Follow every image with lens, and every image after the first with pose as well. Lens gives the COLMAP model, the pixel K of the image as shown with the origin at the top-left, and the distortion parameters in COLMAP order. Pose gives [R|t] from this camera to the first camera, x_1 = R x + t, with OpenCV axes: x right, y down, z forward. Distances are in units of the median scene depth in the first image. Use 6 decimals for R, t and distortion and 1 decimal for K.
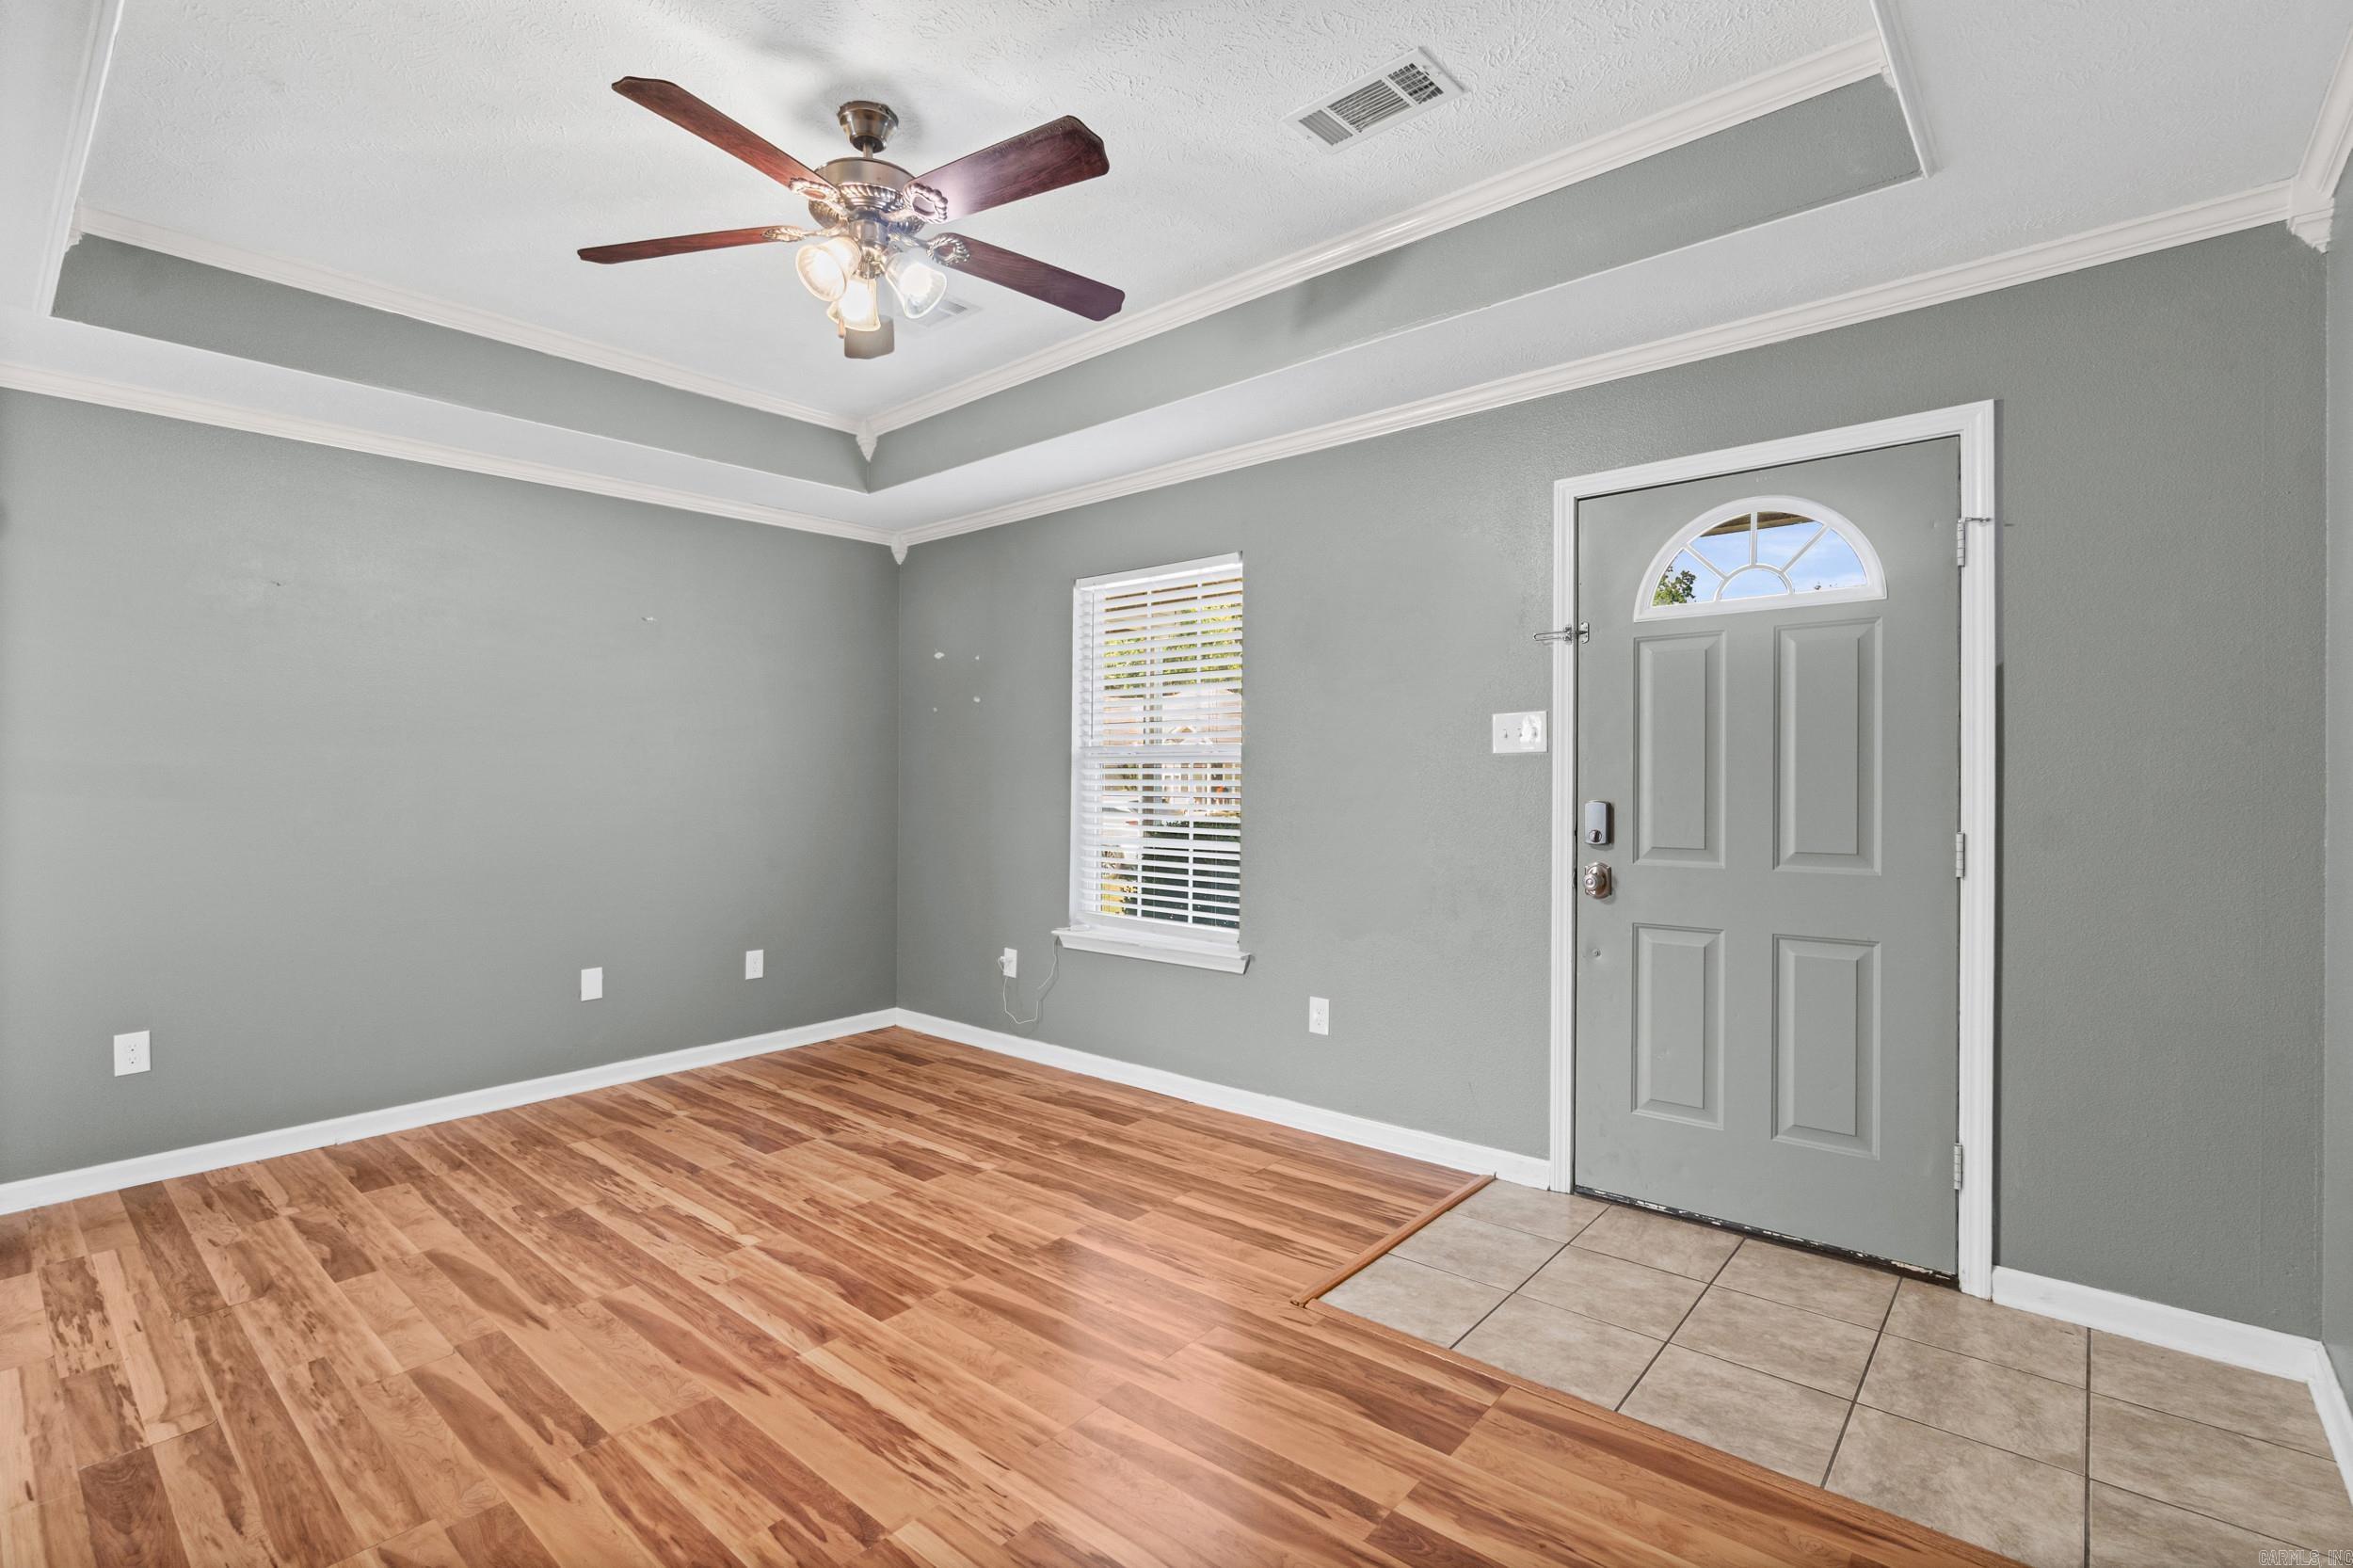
lens RADIAL K [[1076.2, 0, 1175.1], [0, 1076.2, 780.9], [0, 0, 1]] dist [-0.001909, -0.000577]
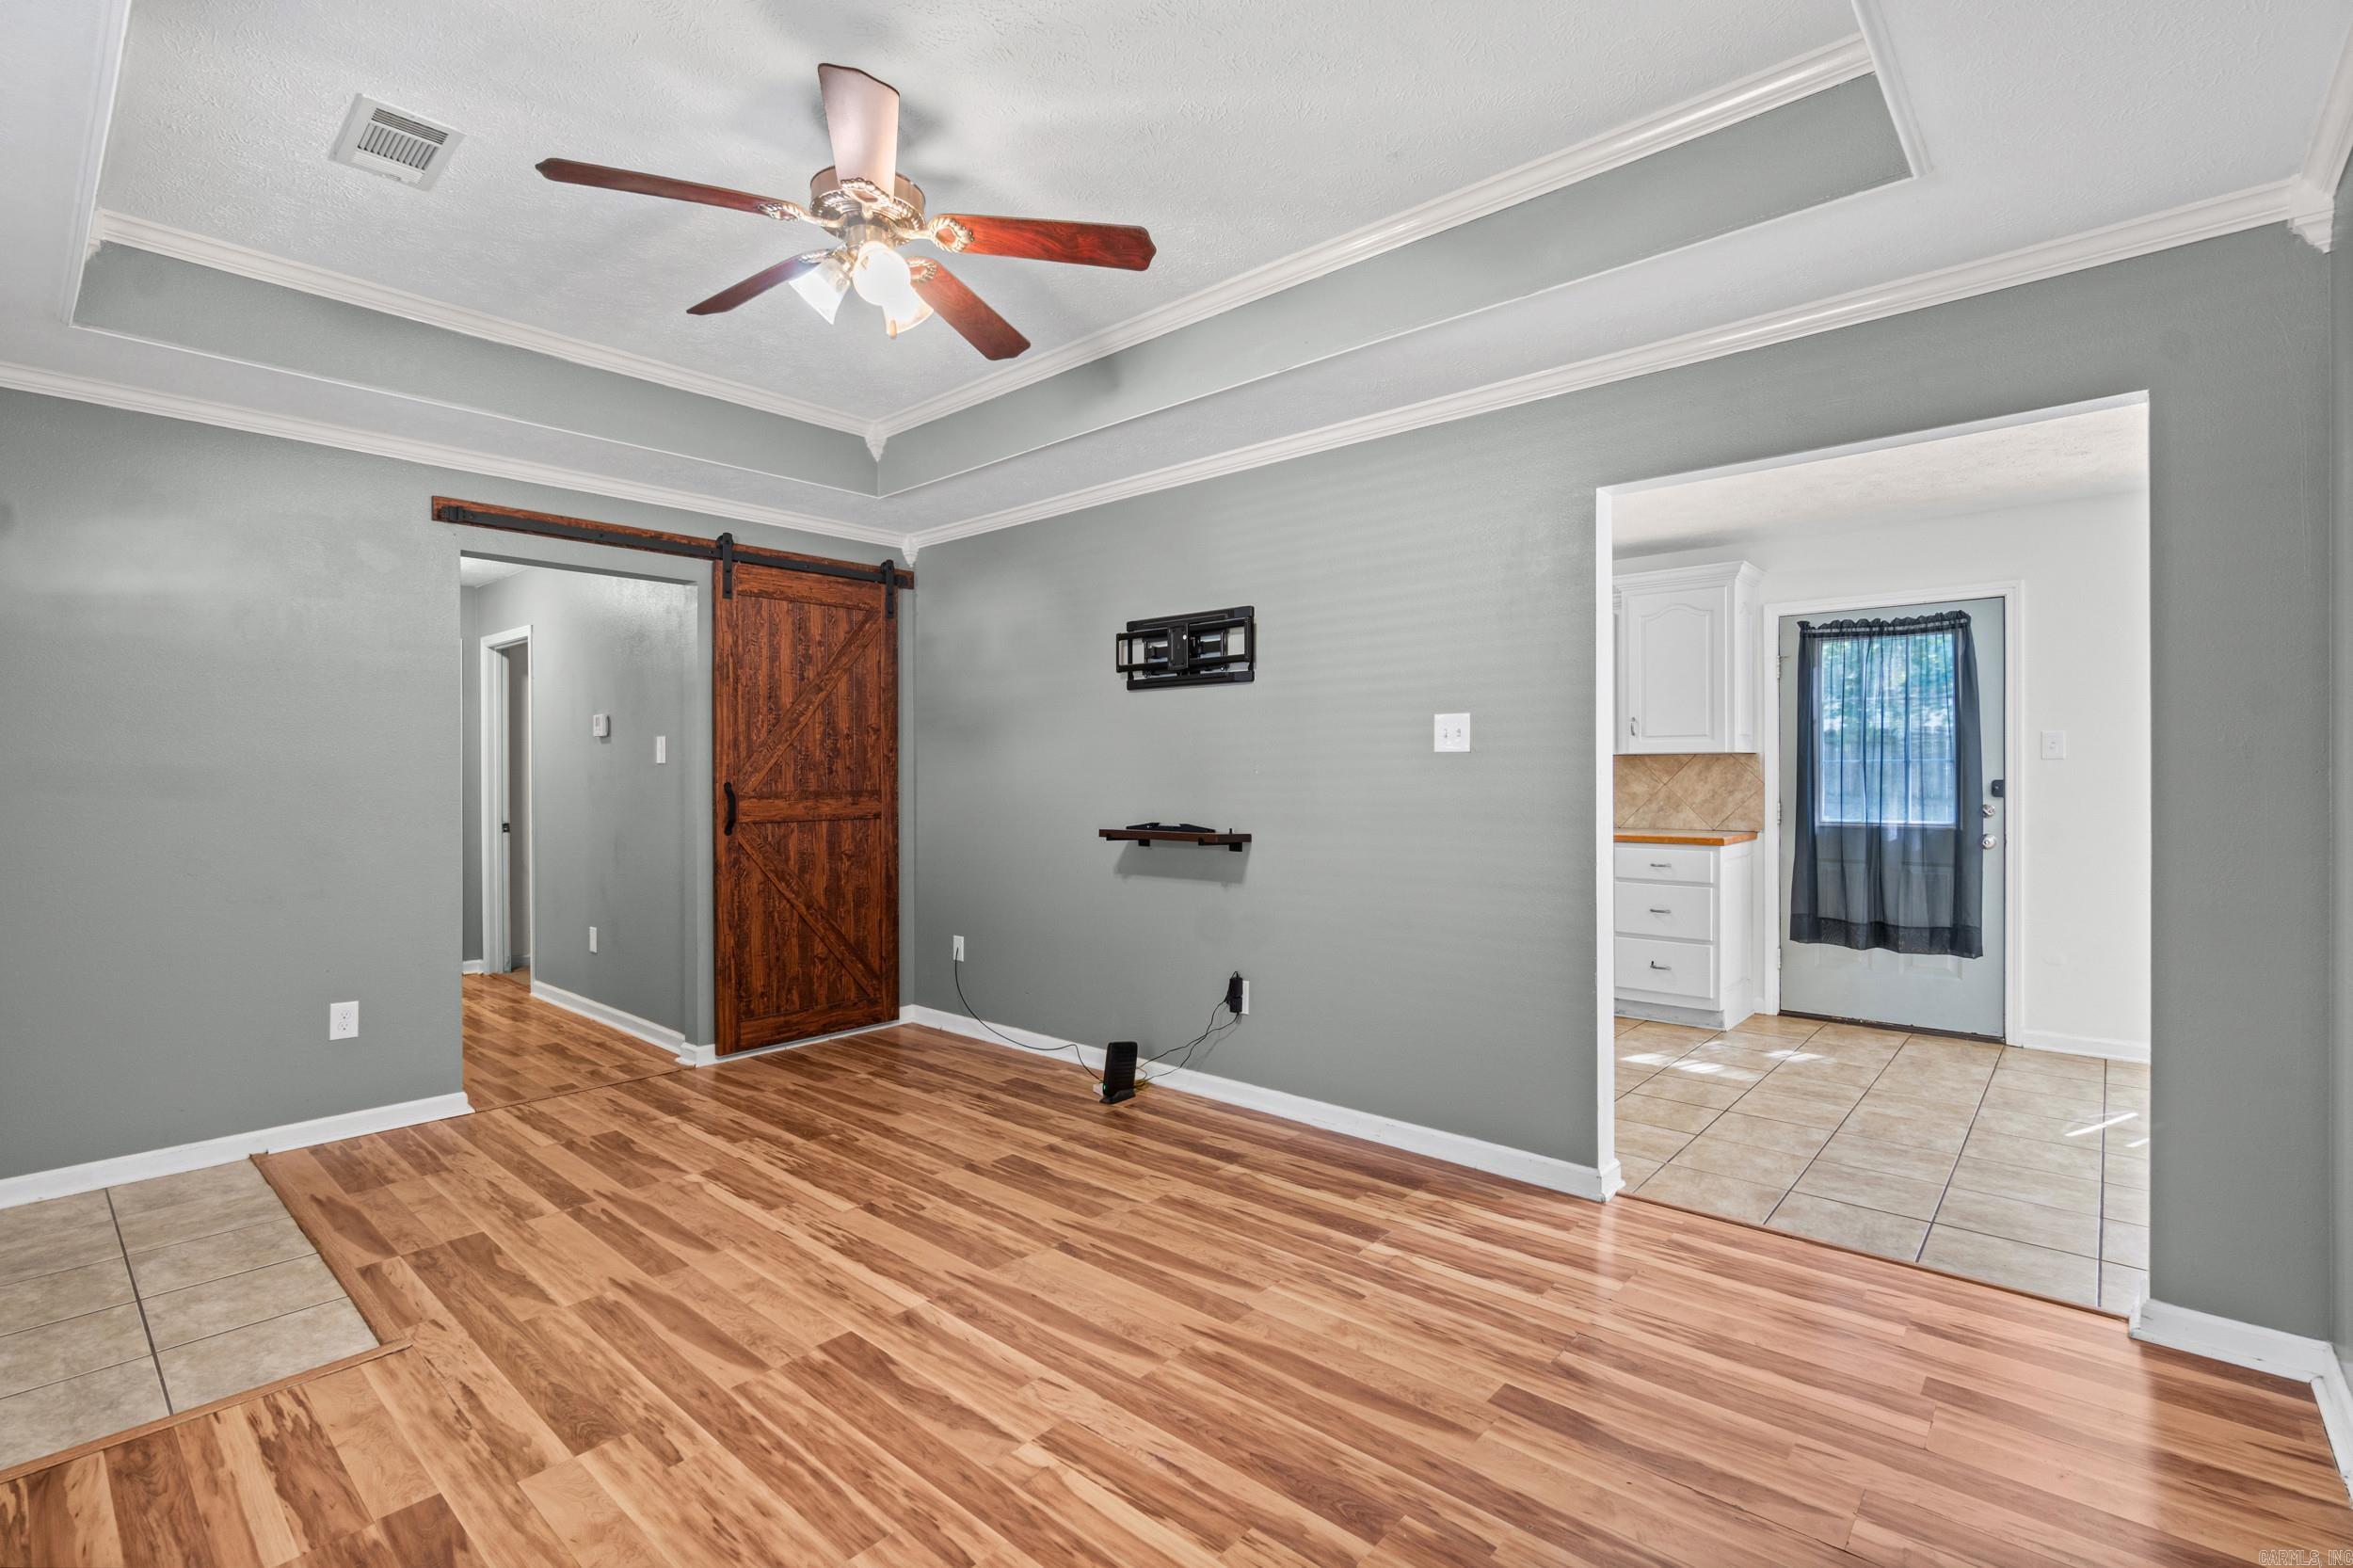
lens RADIAL K [[1076.2, 0, 1176.5], [0, 1076.2, 779.9], [0, 0, 1]] dist [-0.001909, -0.000577]
pose [[-0.999803, 0.010613, 0.016769, -0.585978], [0.010796, 0.999883, 0.010875, -0.007535], [-0.016651, 0.011054, -0.999800, 1.949004]]
